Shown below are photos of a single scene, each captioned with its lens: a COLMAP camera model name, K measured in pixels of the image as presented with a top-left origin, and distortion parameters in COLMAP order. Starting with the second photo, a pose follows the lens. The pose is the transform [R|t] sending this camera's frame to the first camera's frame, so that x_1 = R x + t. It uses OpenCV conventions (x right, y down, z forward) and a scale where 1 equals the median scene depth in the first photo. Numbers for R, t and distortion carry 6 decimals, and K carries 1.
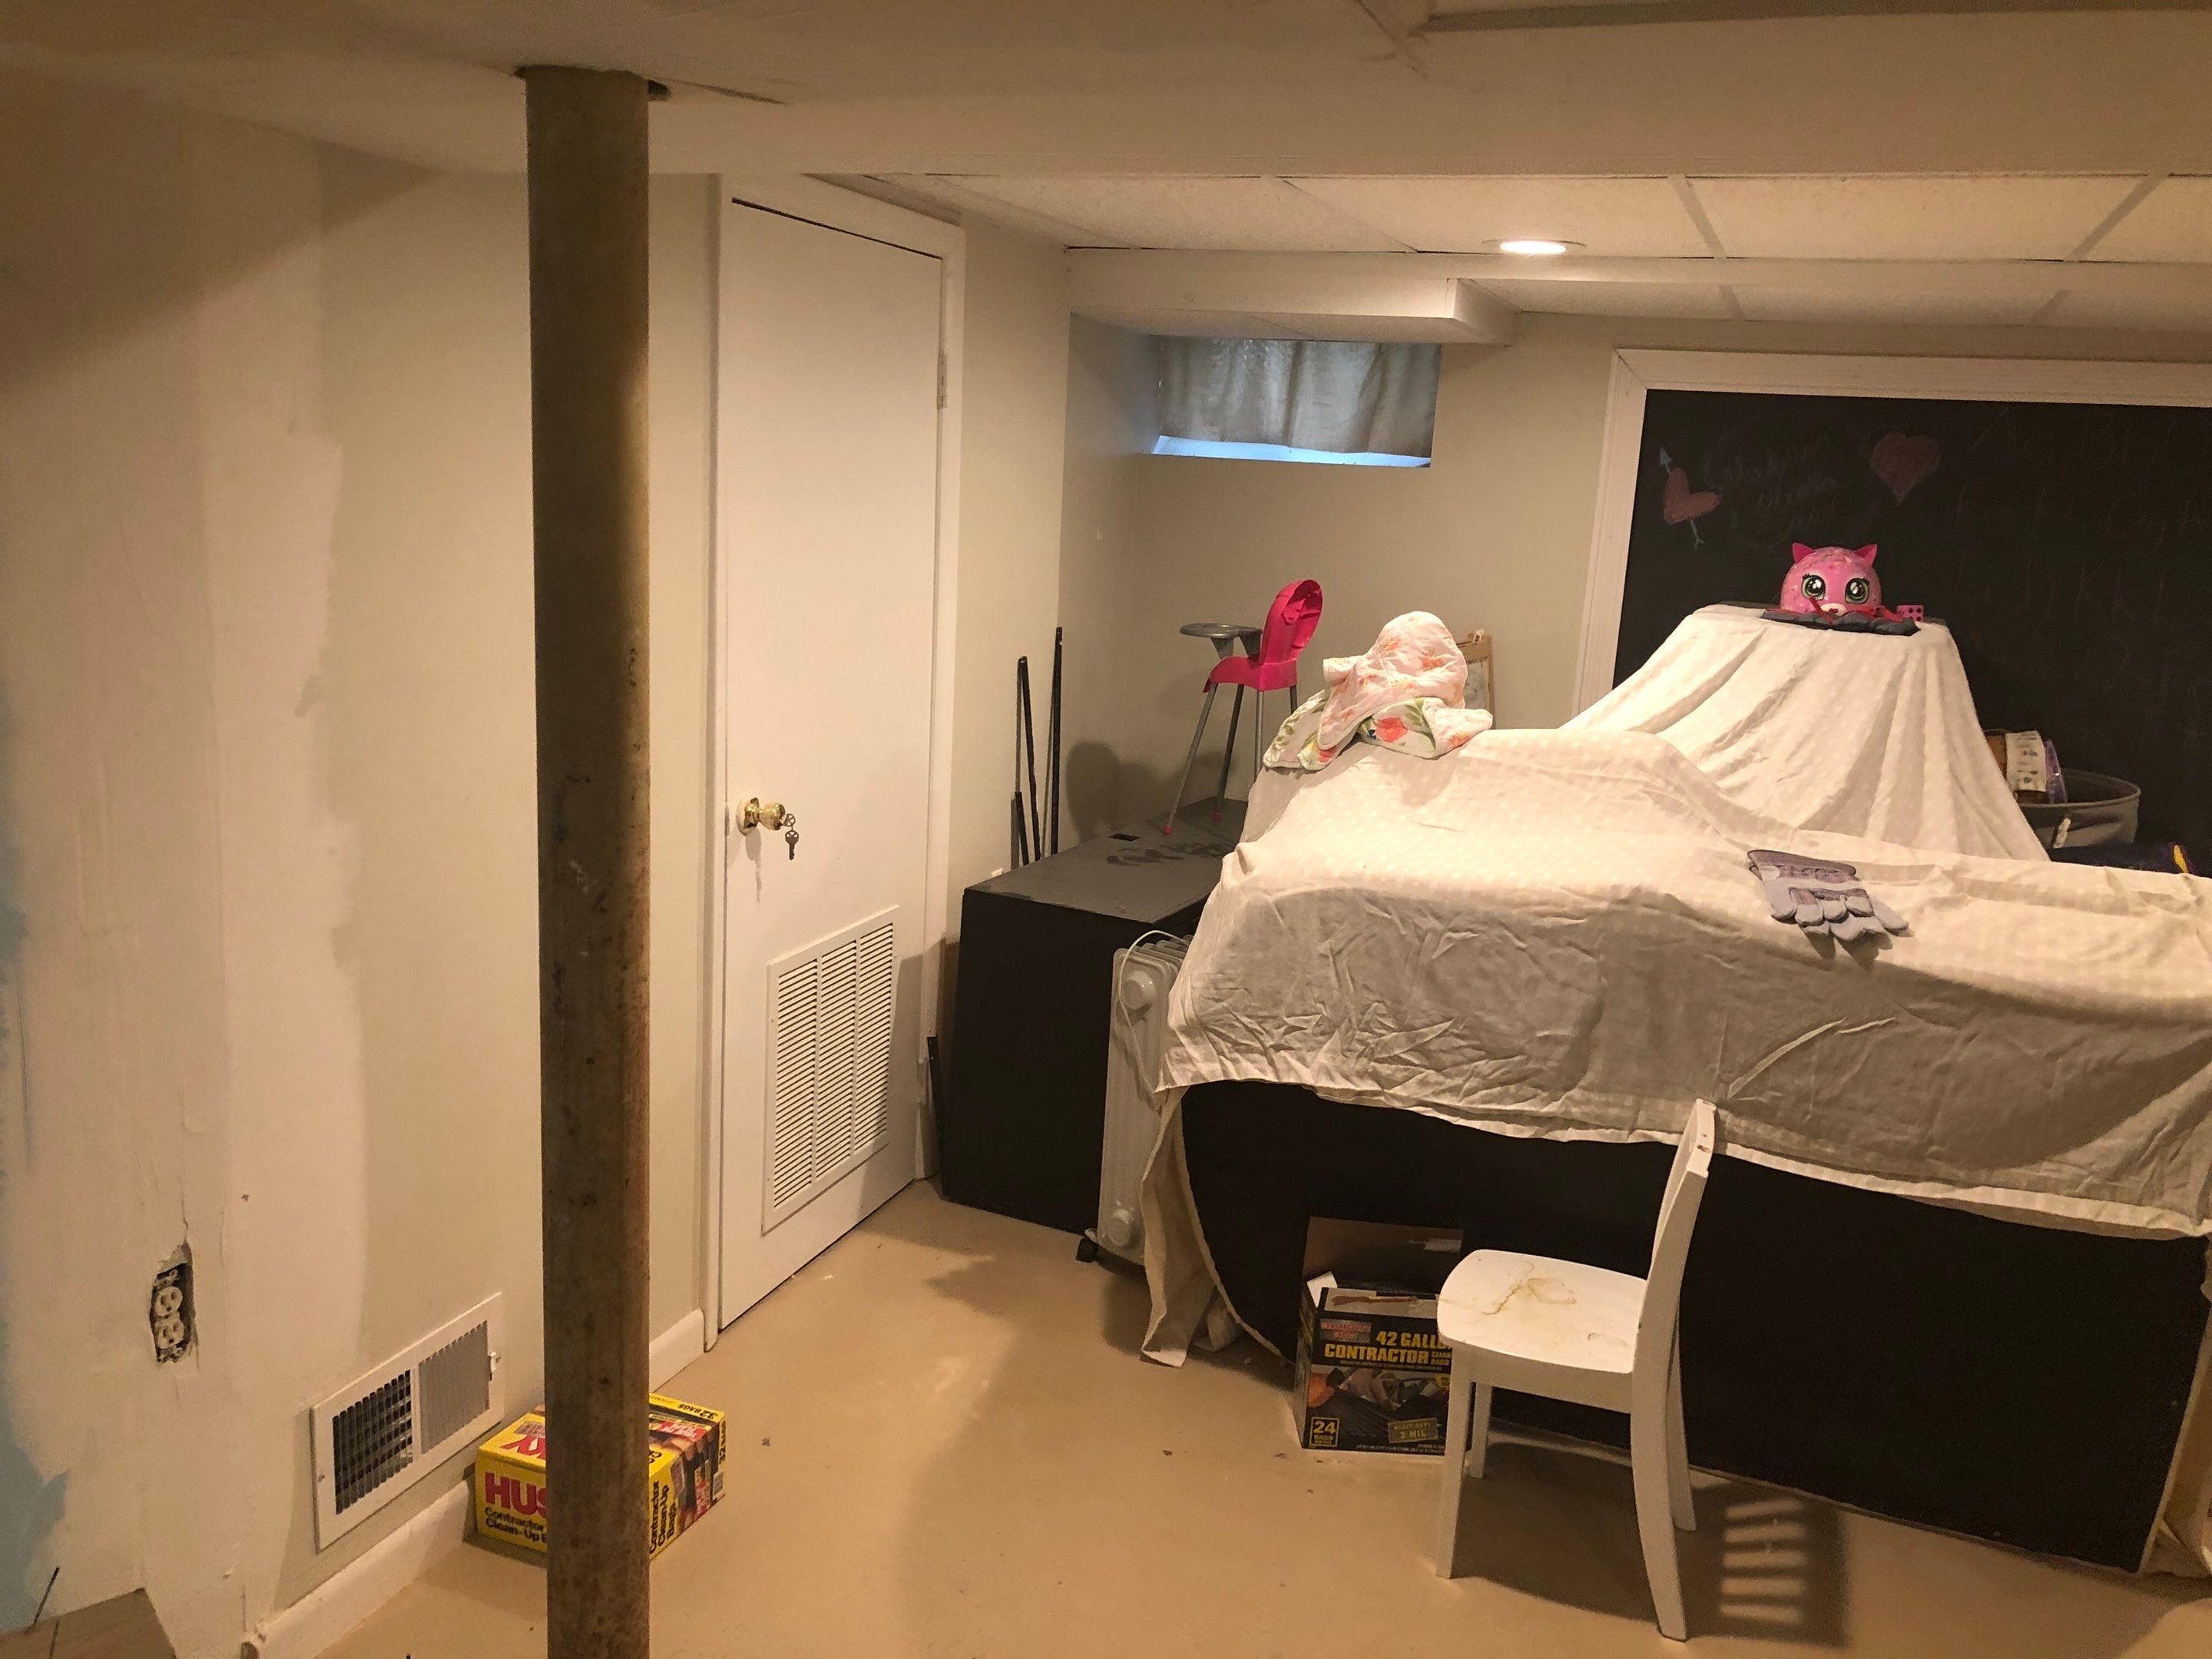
lens RADIAL K [[1765.4, 0, 1106.0], [0, 1765.4, 829.5], [0, 0, 1]] dist [0.055794, -0.106265]
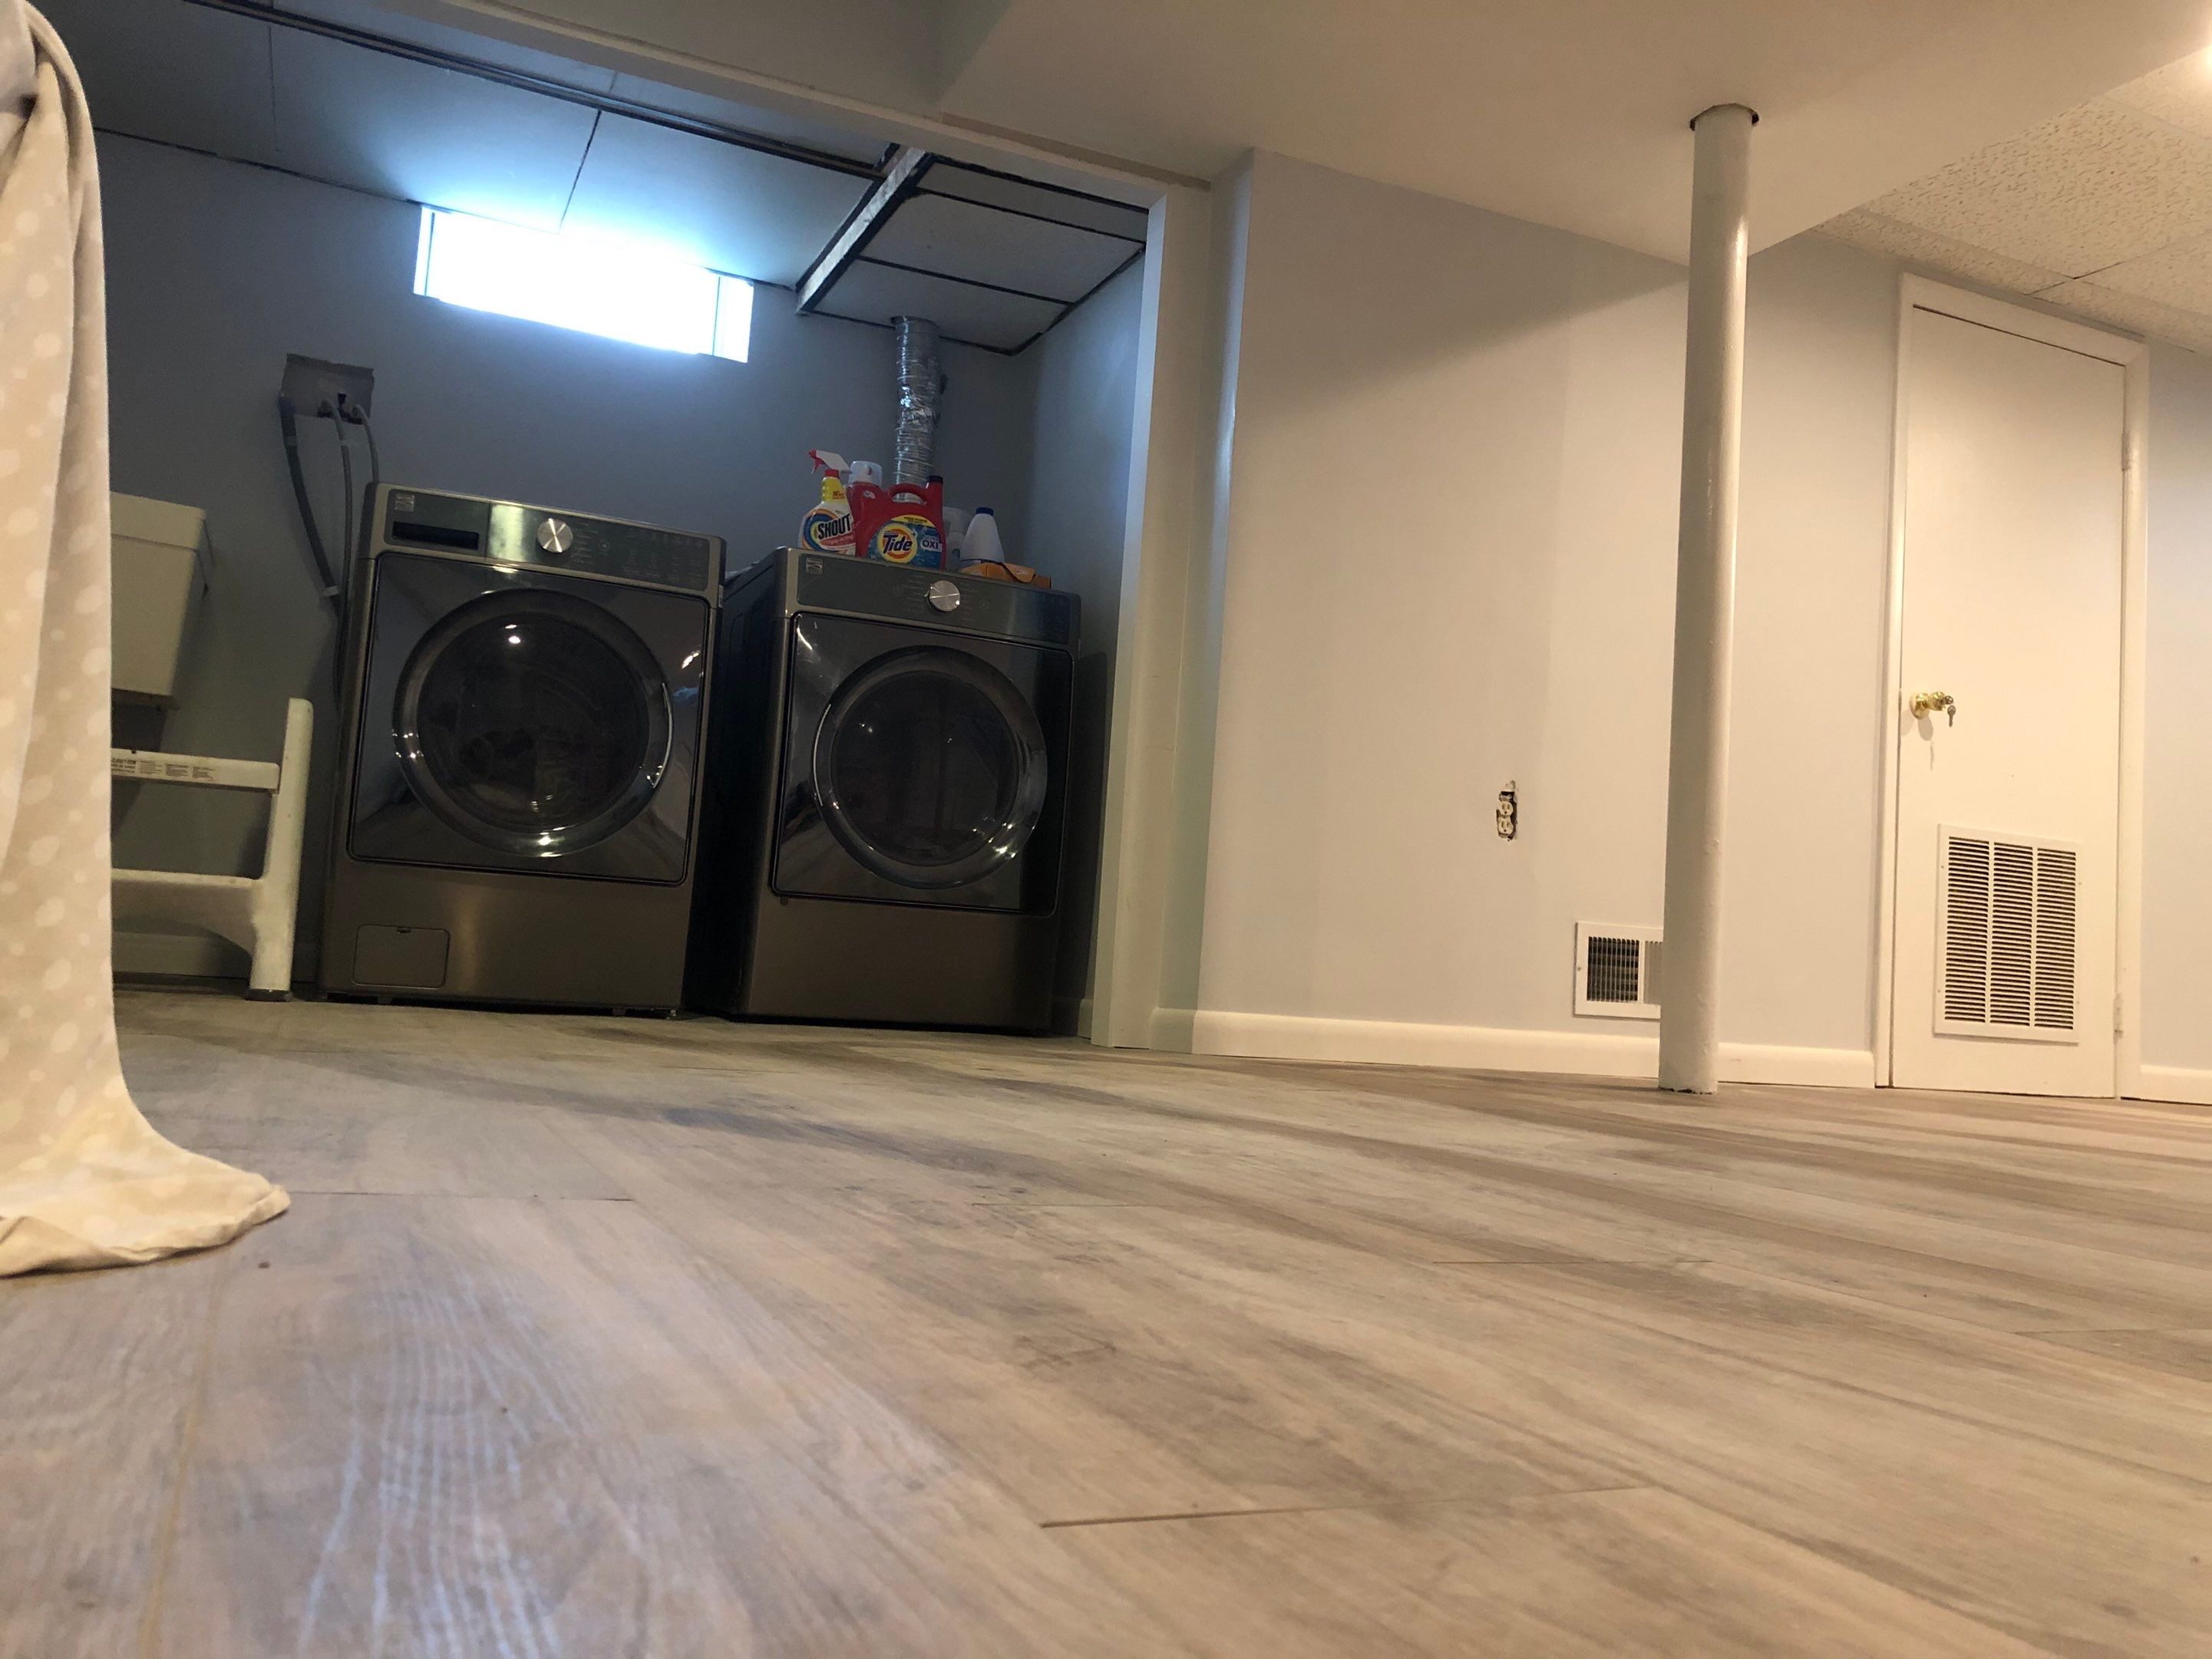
lens RADIAL K [[1774.2, 0, 1118.0], [0, 1774.2, 818.5], [0, 0, 1]] dist [0.045178, -0.044265]
pose [[0.704958, -0.070644, -0.705723, 0.354398], [-0.174986, 0.946944, -0.269587, 0.585530], [0.687324, 0.313539, 0.655194, -0.358642]]
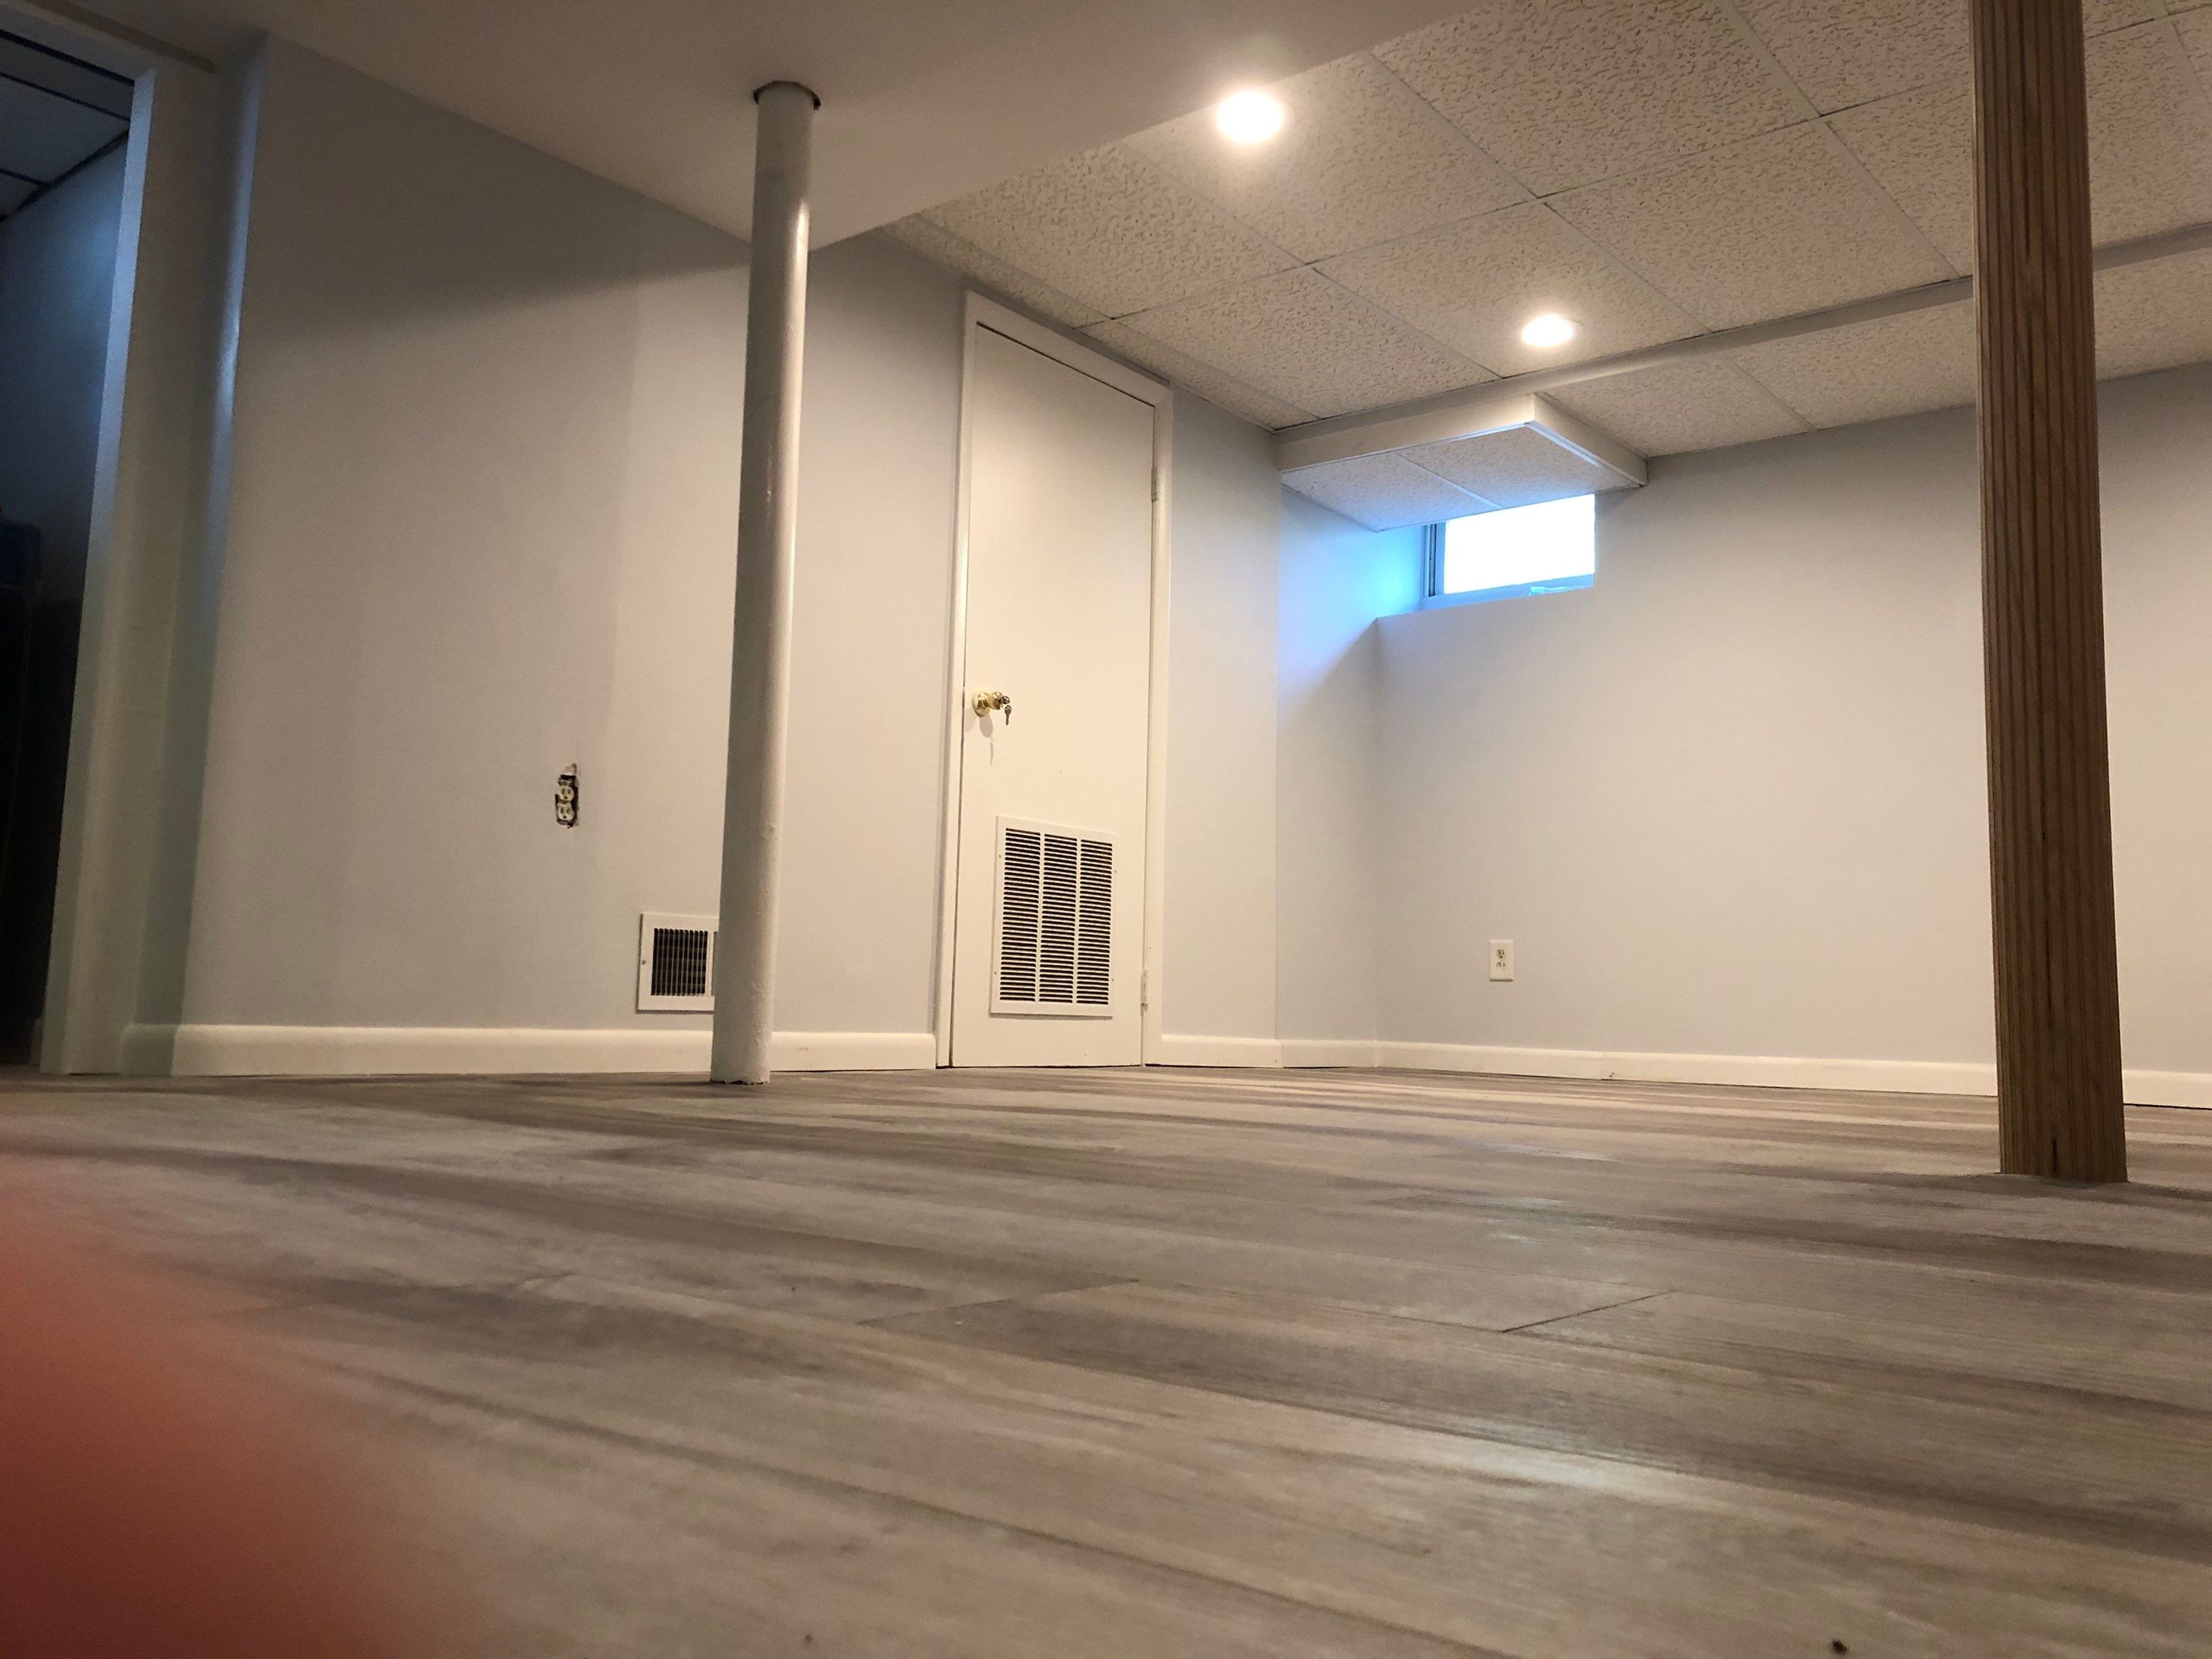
lens RADIAL K [[1765.2, 0, 1106.0], [0, 1765.2, 829.5], [0, 0, 1]] dist [0.055794, -0.106265]
pose [[0.946900, -0.064285, -0.315036, 0.367136], [-0.041372, 0.947304, -0.317654, 0.571613], [0.318855, 0.313820, 0.894342, -0.273279]]
